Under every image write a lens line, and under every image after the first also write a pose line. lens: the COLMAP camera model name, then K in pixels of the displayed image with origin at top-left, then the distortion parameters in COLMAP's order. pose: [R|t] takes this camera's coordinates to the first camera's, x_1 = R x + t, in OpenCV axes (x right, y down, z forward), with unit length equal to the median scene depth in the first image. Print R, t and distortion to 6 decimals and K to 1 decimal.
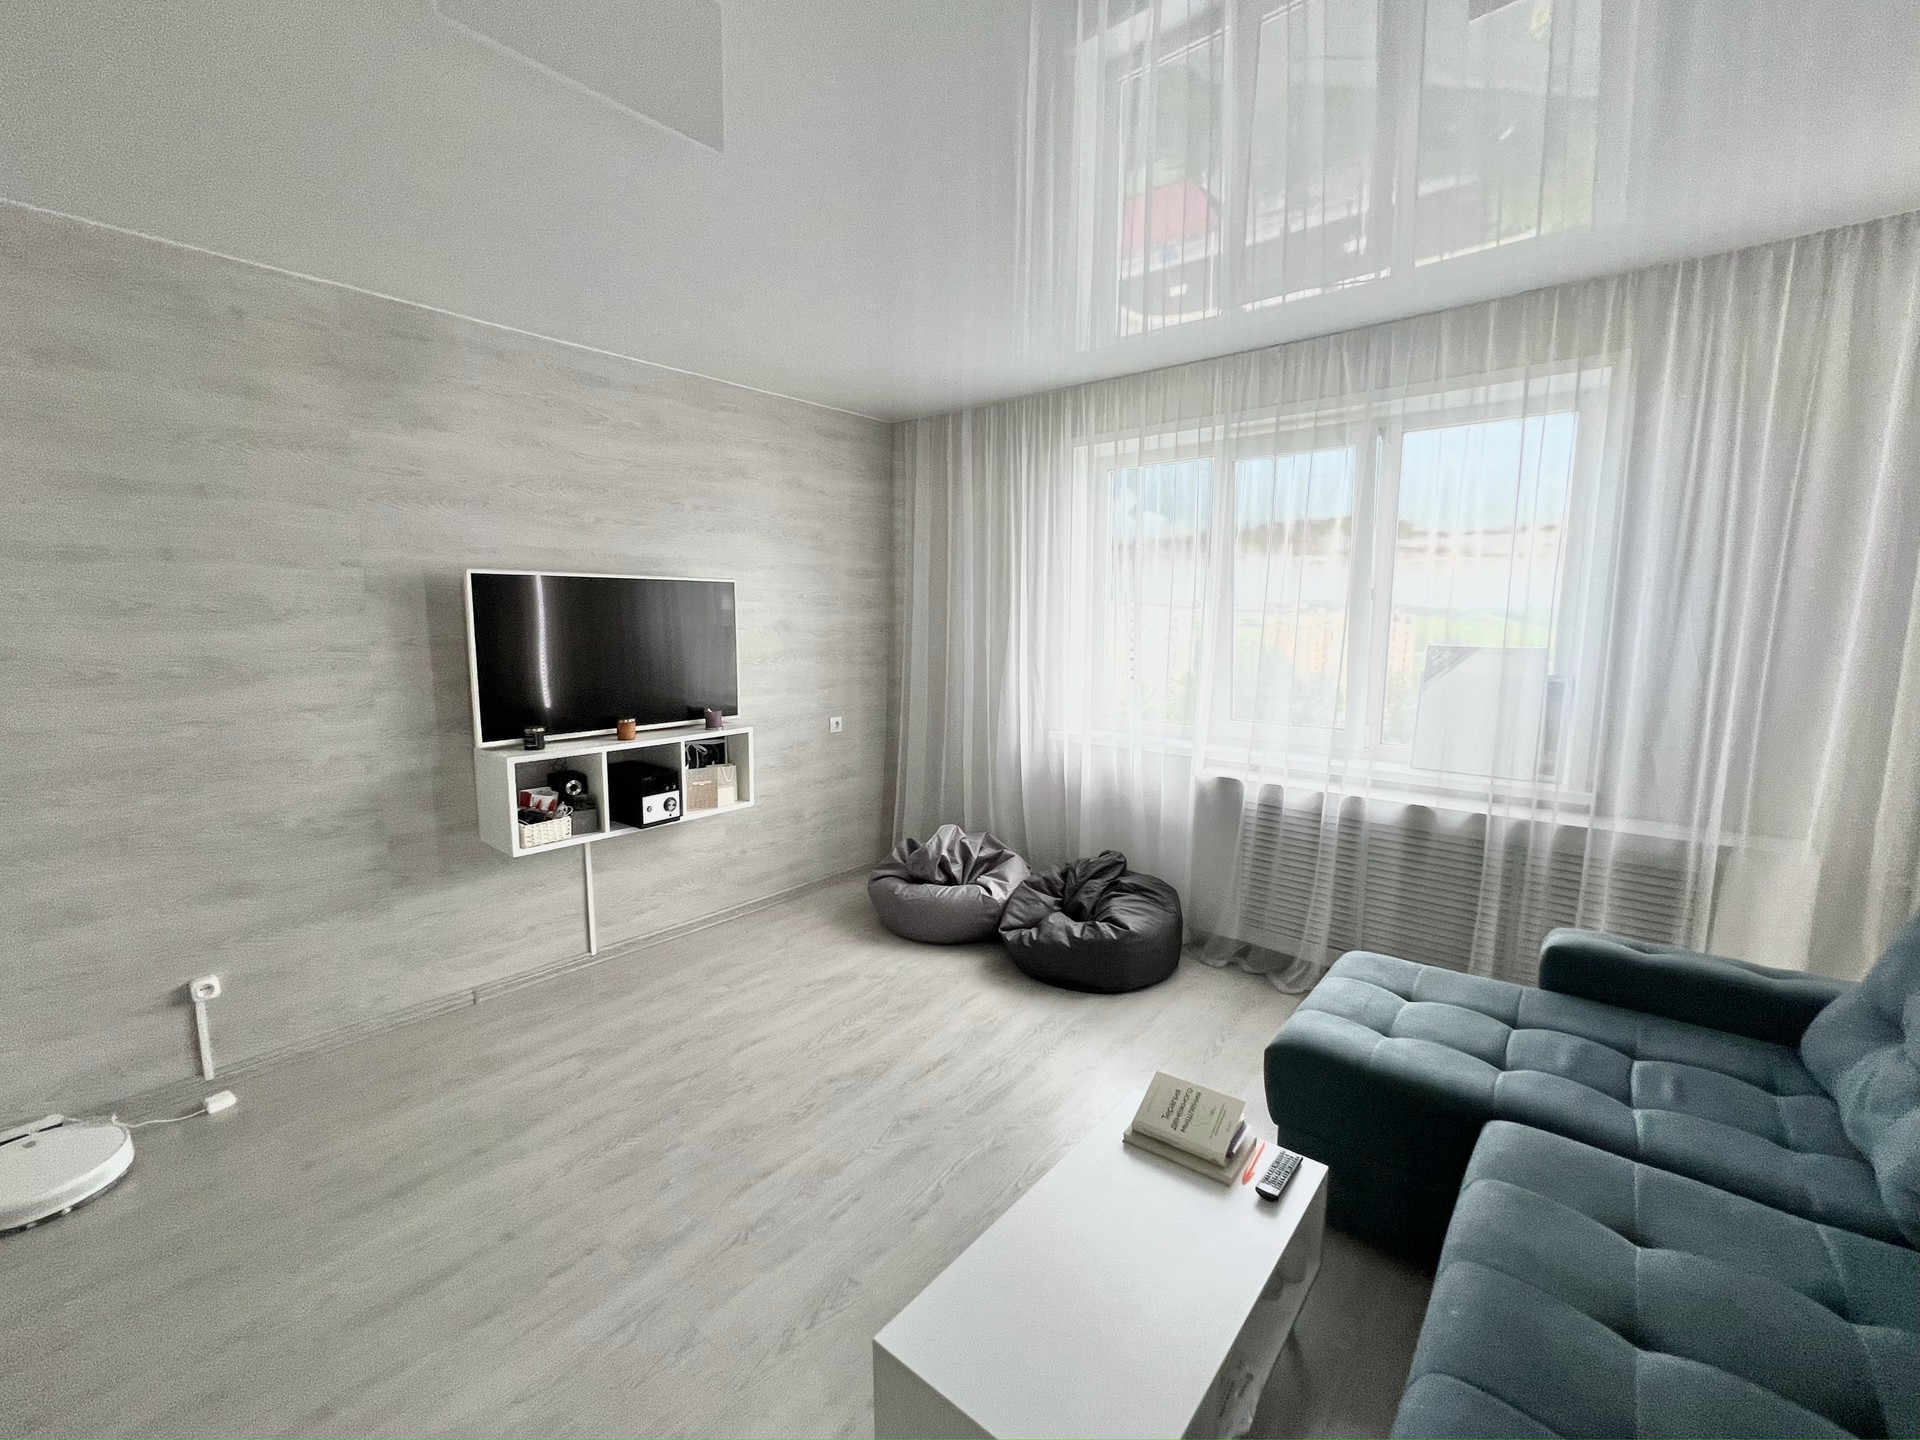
lens RADIAL K [[776.8, 0, 959.5], [0, 776.8, 716.9], [0, 0, 1]] dist [-0.010048, 0.001256]
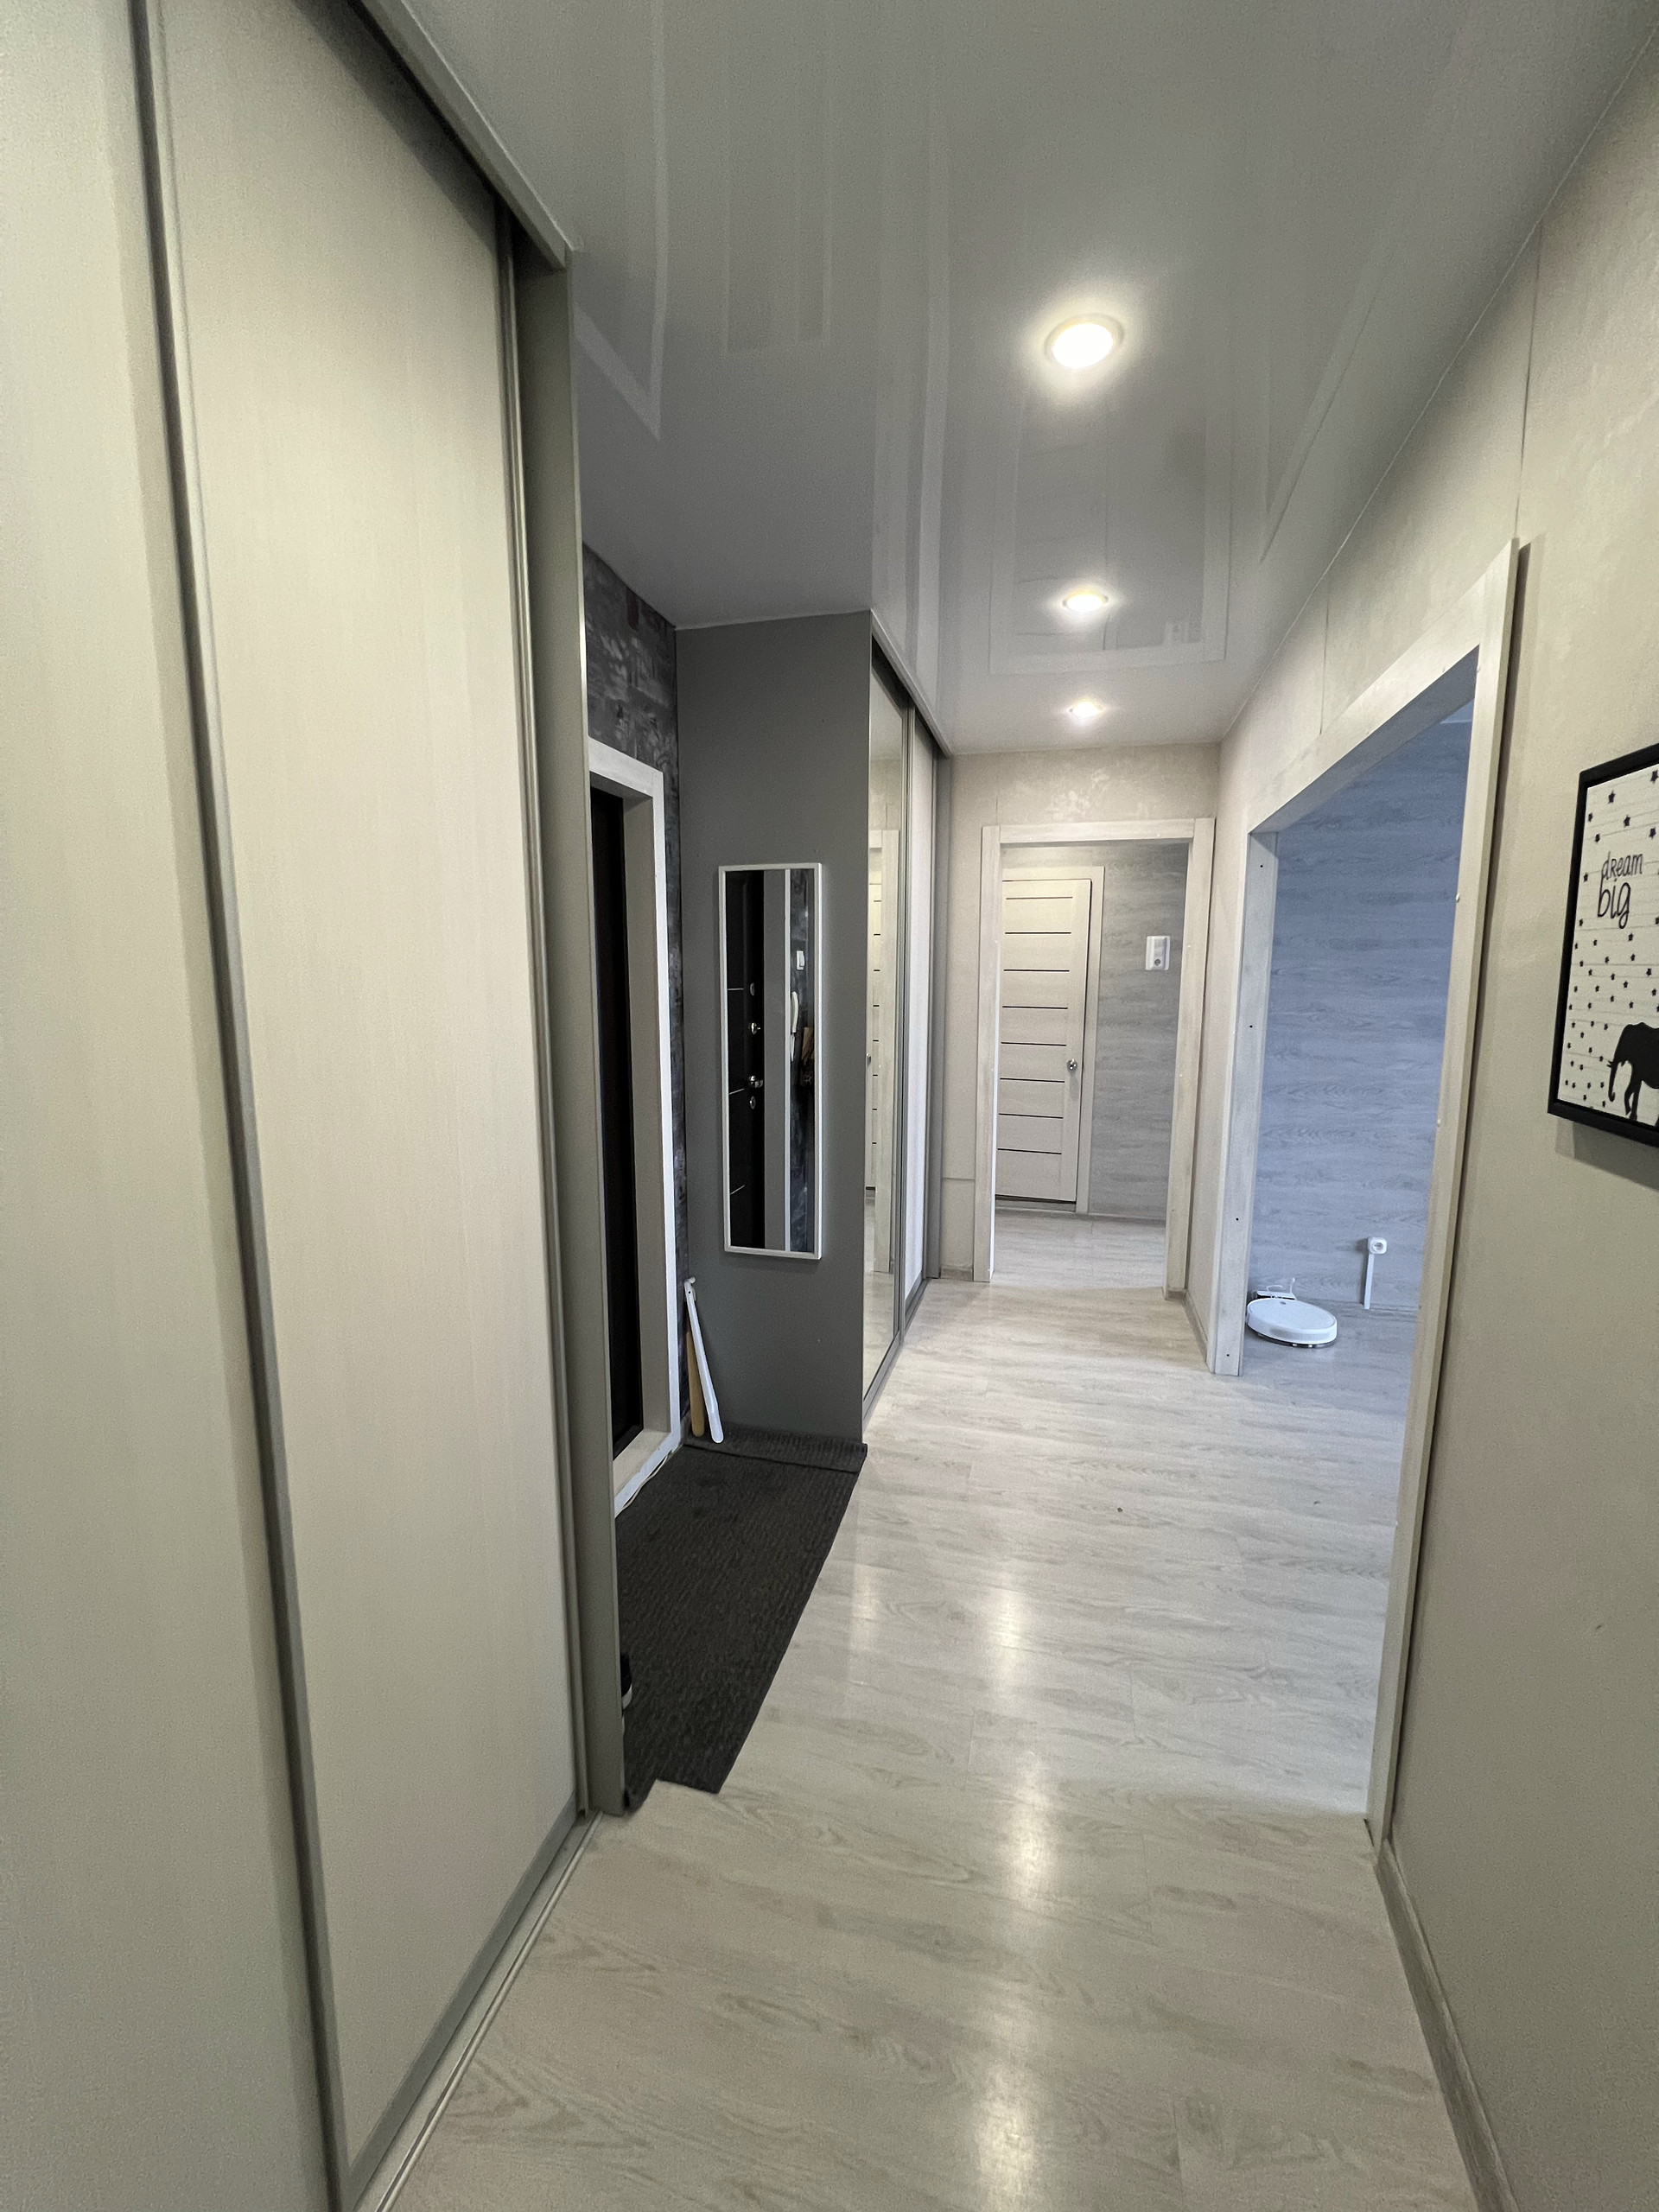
lens RADIAL K [[894.9, 0, 830.9], [0, 894.9, 1110.0], [0, 0, 1]] dist [-0.010048, 0.001256]
pose [[0.434216, 0.134062, -0.890777, 0.024879], [-0.123696, 0.988370, 0.088452, 0.085938], [0.892275, 0.071778, 0.445749, -0.694501]]
